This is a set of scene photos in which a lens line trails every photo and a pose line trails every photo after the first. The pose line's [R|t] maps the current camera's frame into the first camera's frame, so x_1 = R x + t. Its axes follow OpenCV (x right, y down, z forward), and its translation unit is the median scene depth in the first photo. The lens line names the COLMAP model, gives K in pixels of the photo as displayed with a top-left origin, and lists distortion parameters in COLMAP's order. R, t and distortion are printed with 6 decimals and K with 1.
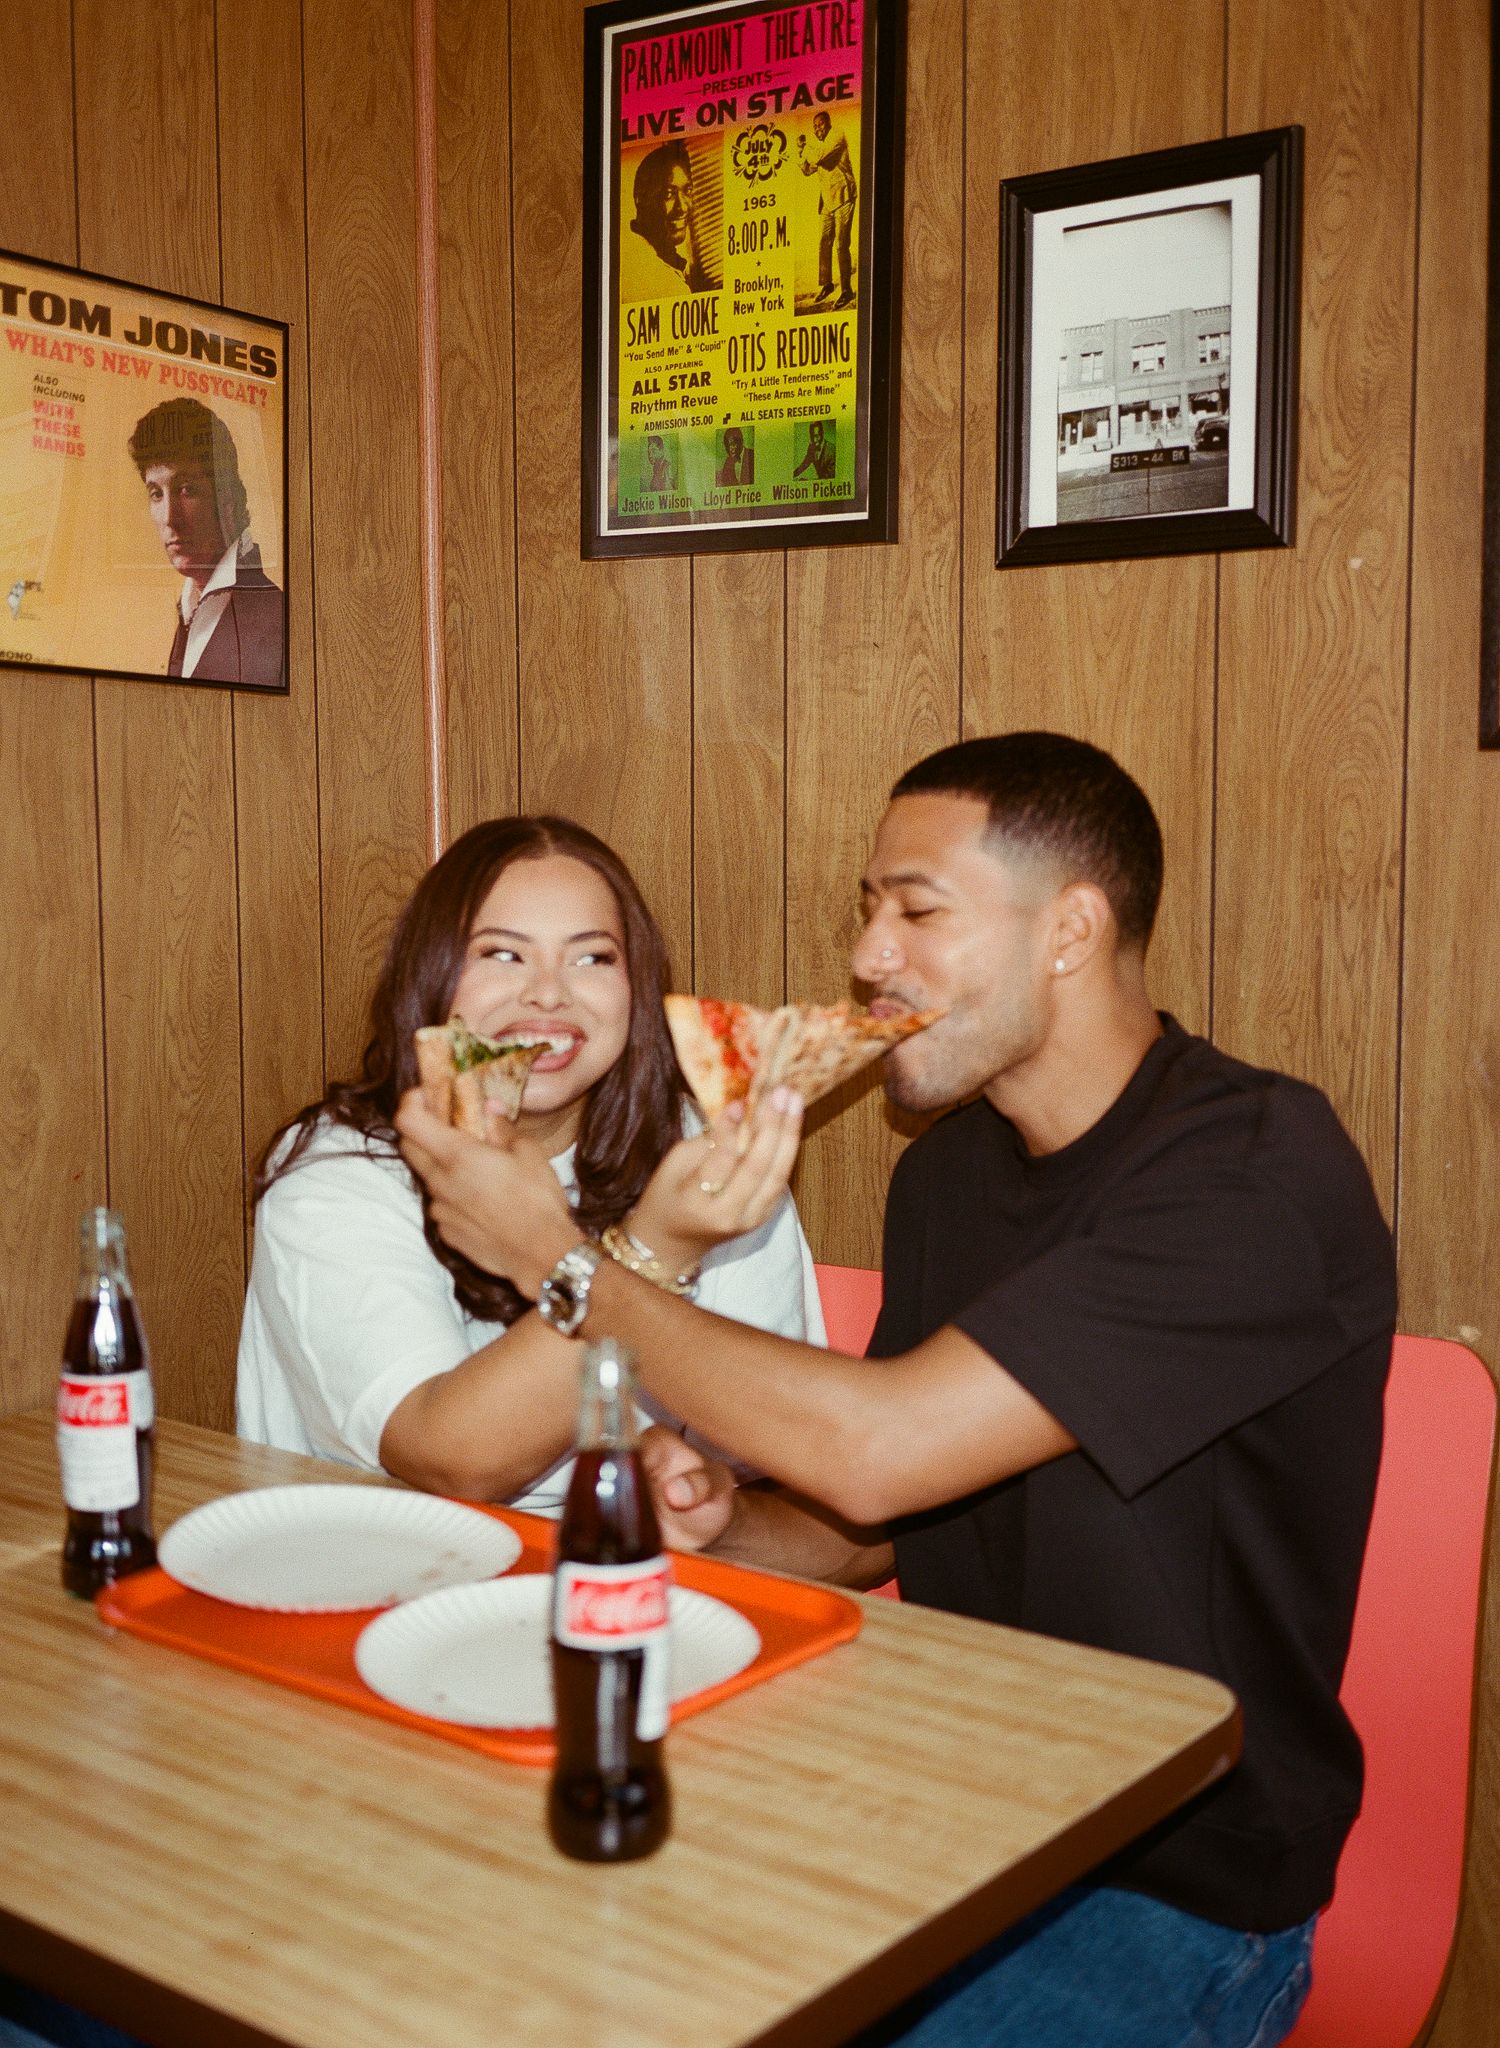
lens RADIAL K [[2425.3, 0, 739.6], [0, 2425.3, 1081.4], [0, 0, 1]] dist [-0.012339, -0.032141]
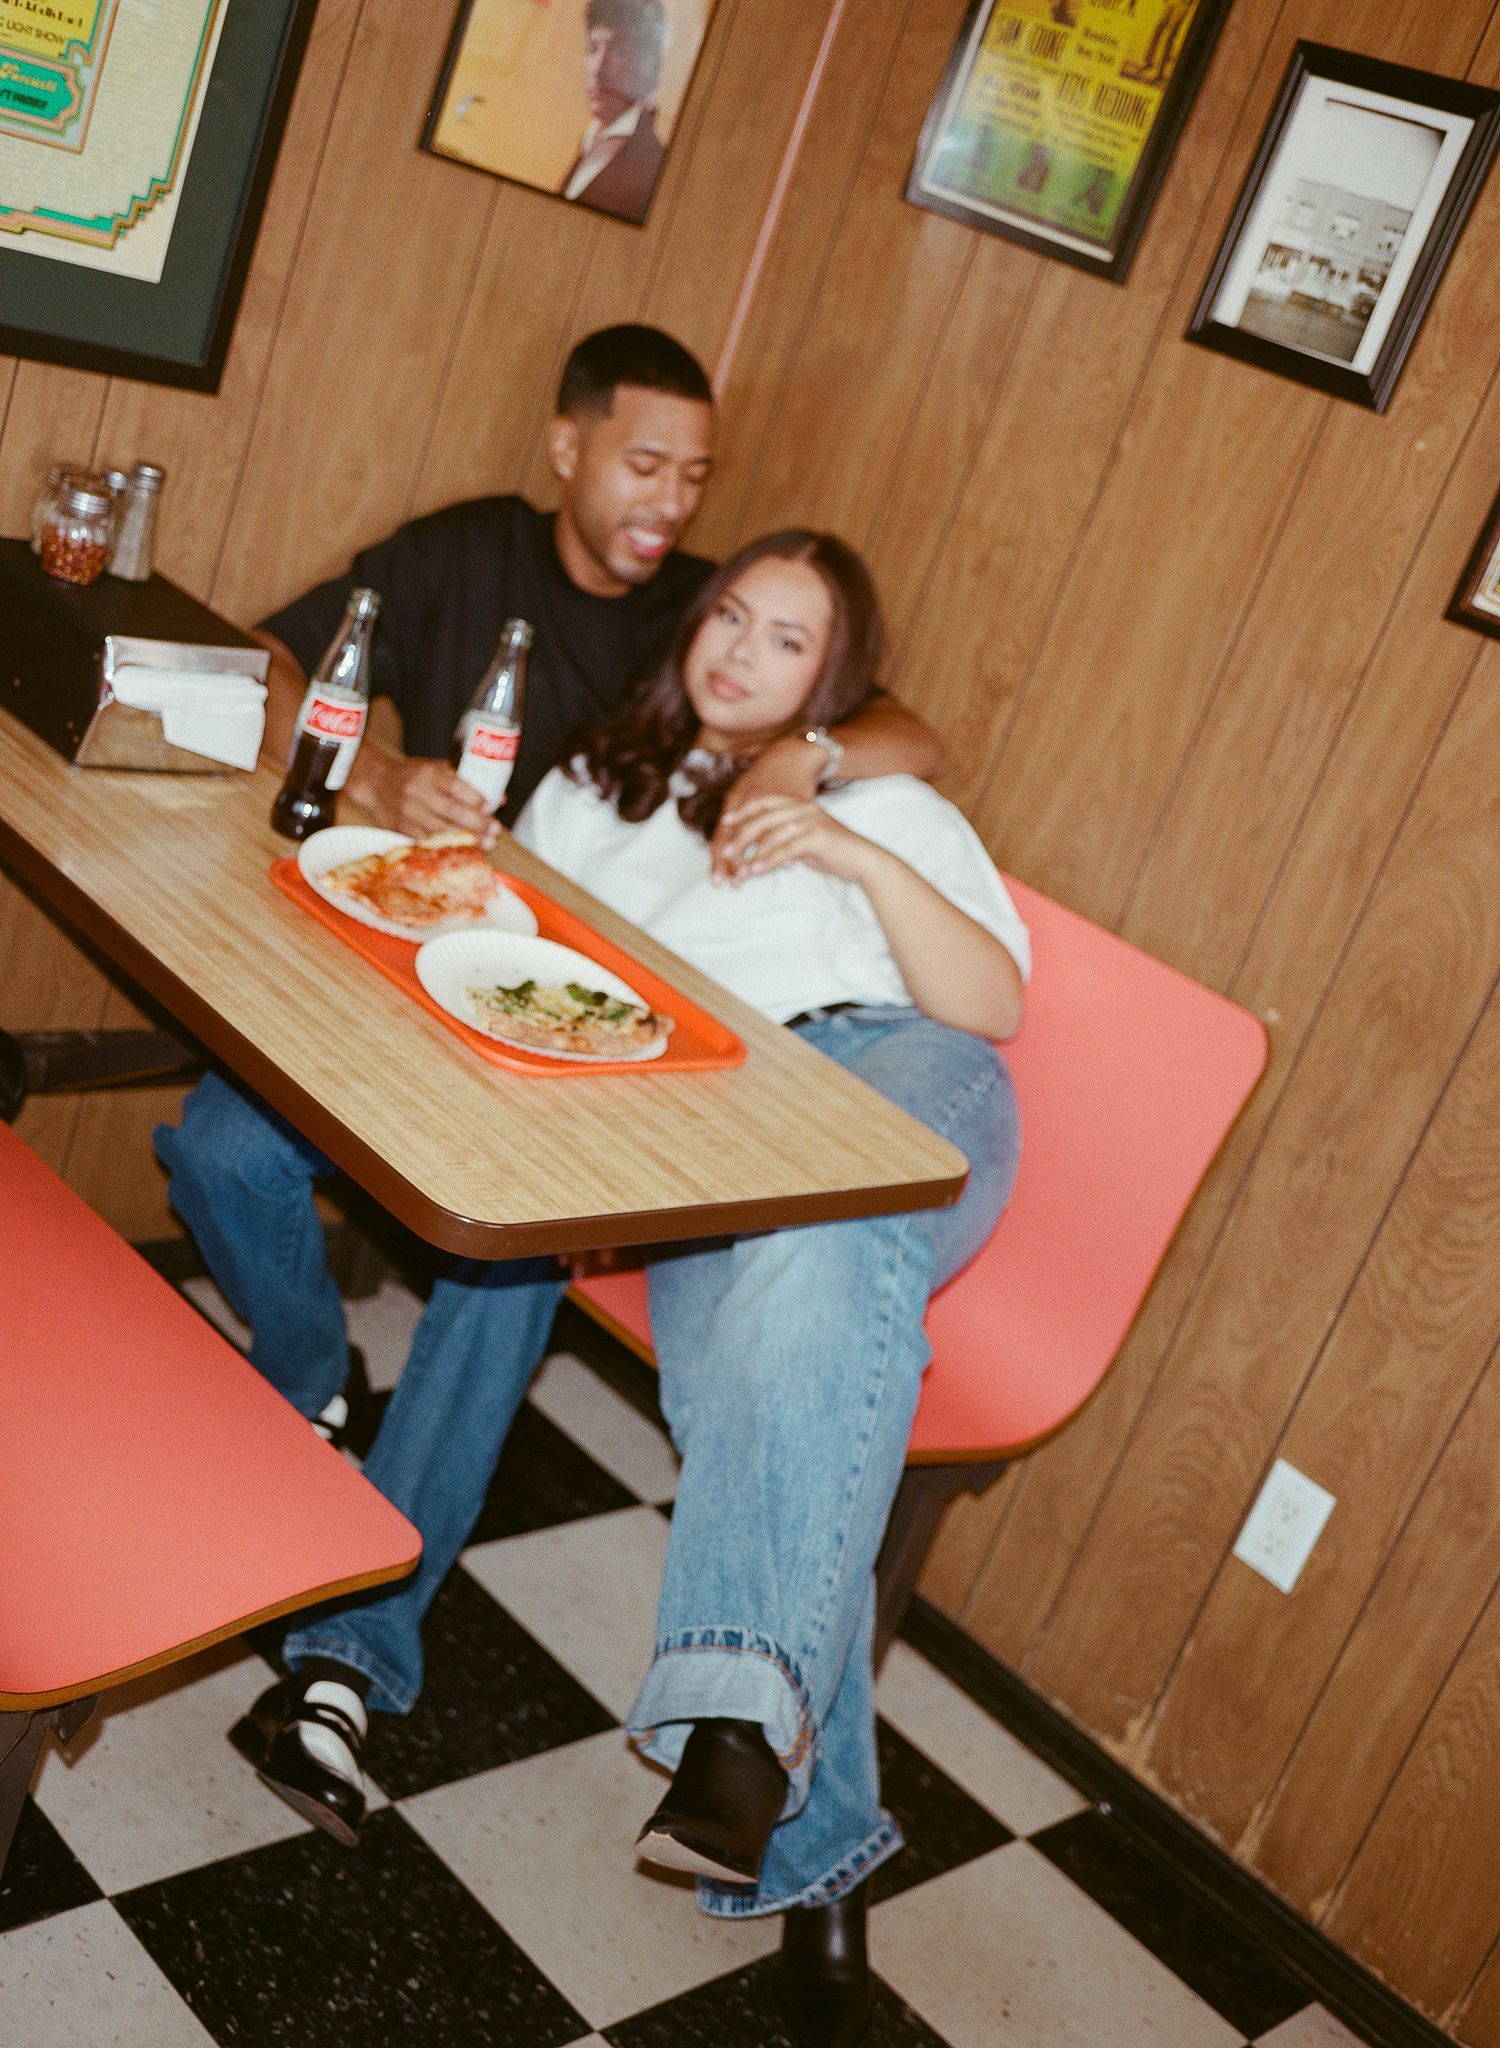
lens RADIAL K [[2477.5, 0, 763.7], [0, 2477.5, 1083.4], [0, 0, 1]] dist [0.016036, -0.043086]
pose [[0.935831, 0.351391, -0.027289, 0.070504], [-0.335297, 0.911476, 0.238300, -0.088509], [0.108610, -0.213859, 0.970808, -0.372016]]
